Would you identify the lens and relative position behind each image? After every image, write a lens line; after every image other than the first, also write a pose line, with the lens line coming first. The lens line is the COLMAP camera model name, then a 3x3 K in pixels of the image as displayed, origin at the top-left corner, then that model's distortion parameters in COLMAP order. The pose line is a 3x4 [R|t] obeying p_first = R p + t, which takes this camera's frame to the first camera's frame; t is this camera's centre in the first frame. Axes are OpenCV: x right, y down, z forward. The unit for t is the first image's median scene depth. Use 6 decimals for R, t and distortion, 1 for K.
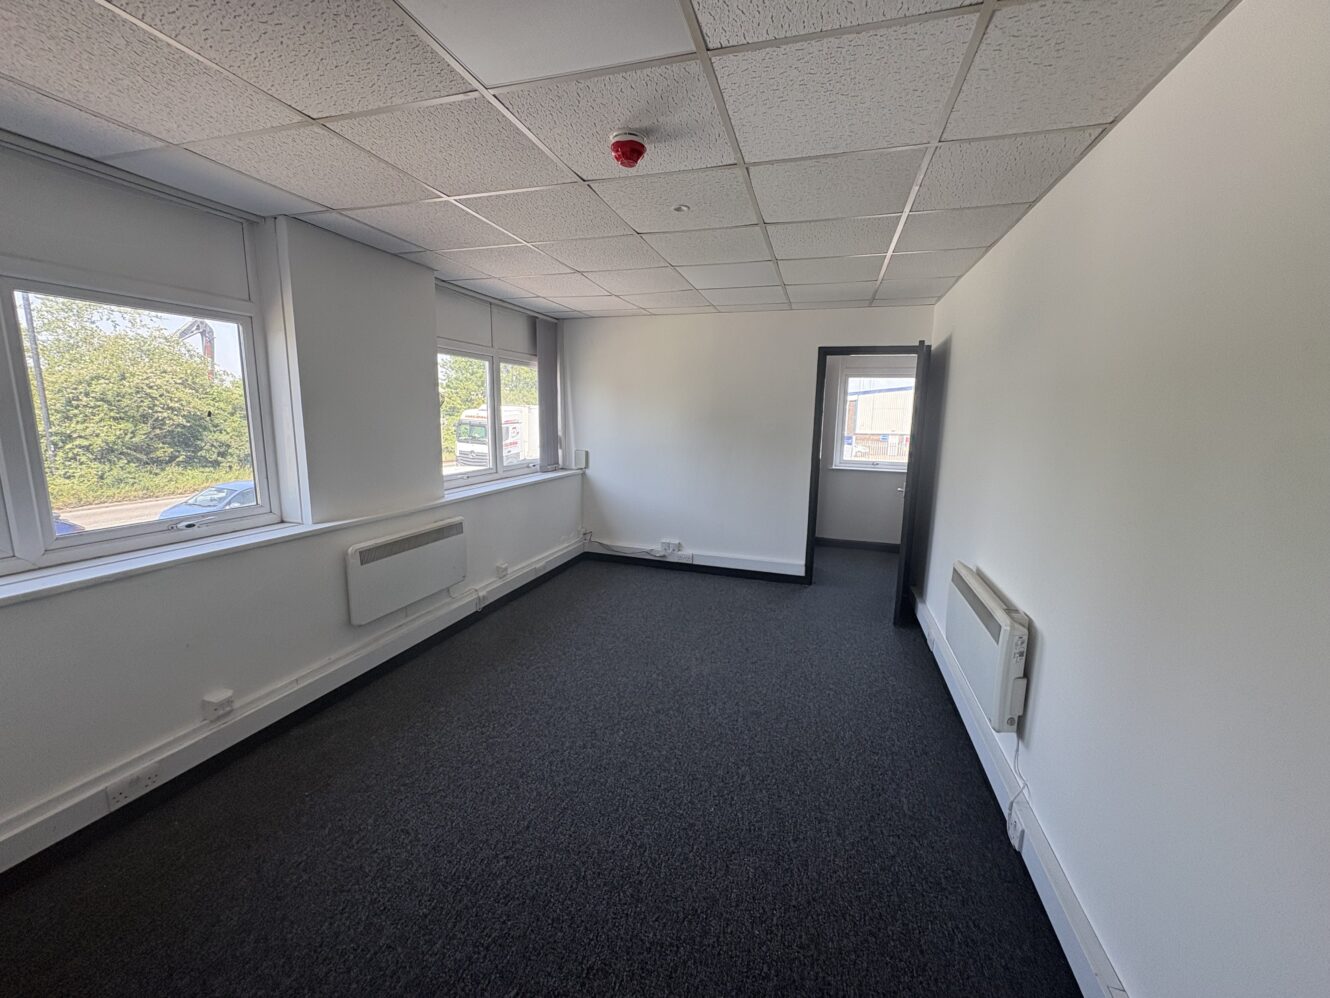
lens RADIAL K [[531.3, 0, 665.2], [0, 531.3, 499.4], [0, 0, 1]] dist [0.002711, 0.000166]
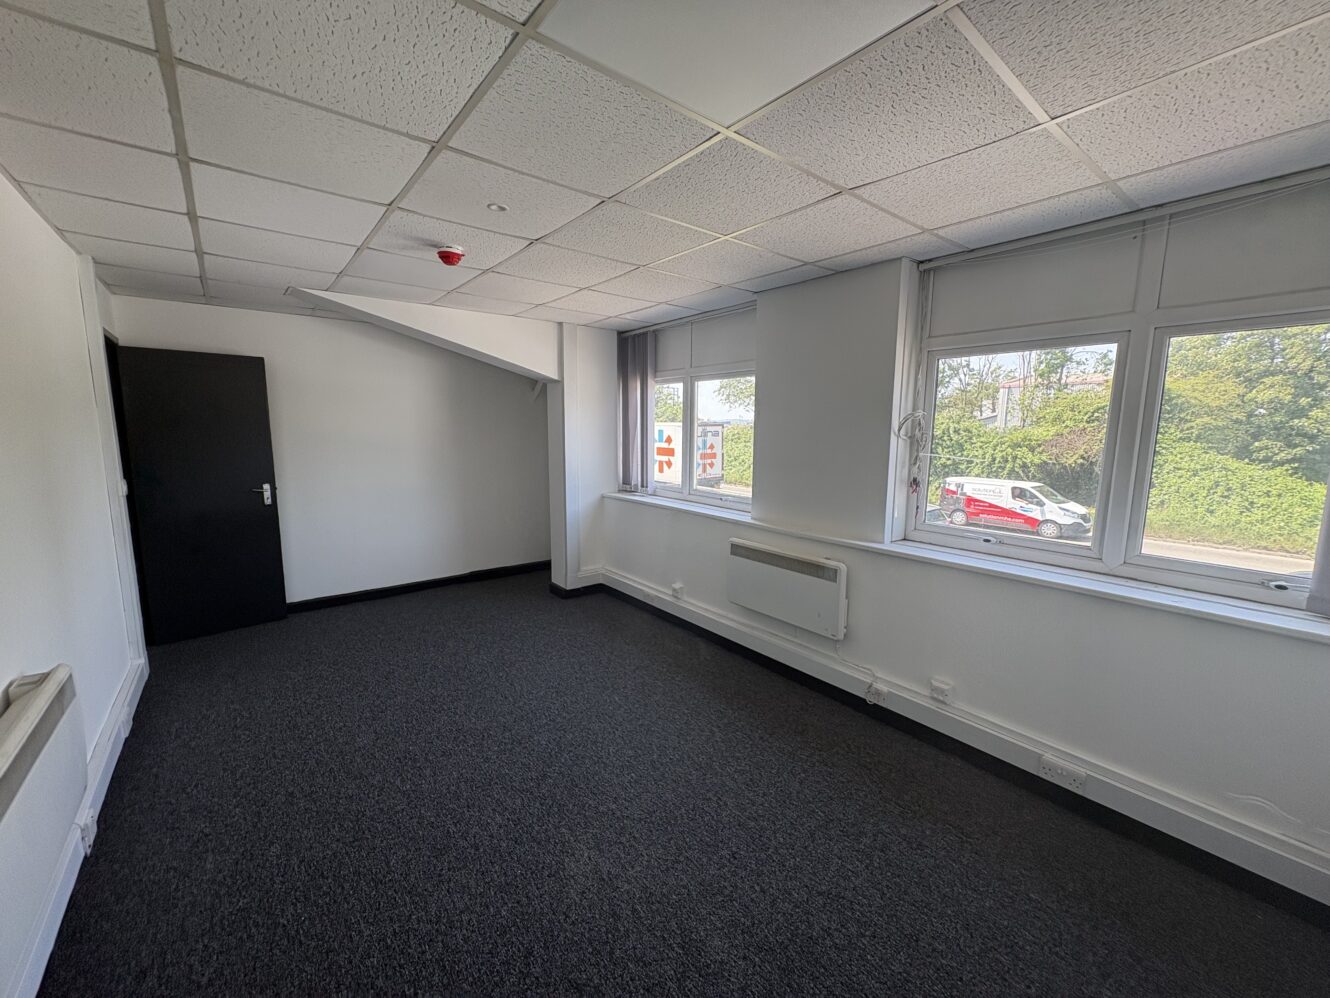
lens RADIAL K [[531.3, 0, 665.1], [0, 531.3, 496.1], [0, 0, 1]] dist [0.002711, 0.000166]
pose [[-0.559019, 0.094387, -0.823765, 0.466003], [-0.148347, 0.966084, 0.211365, -0.217719], [0.815776, 0.240360, -0.526057, 1.284269]]
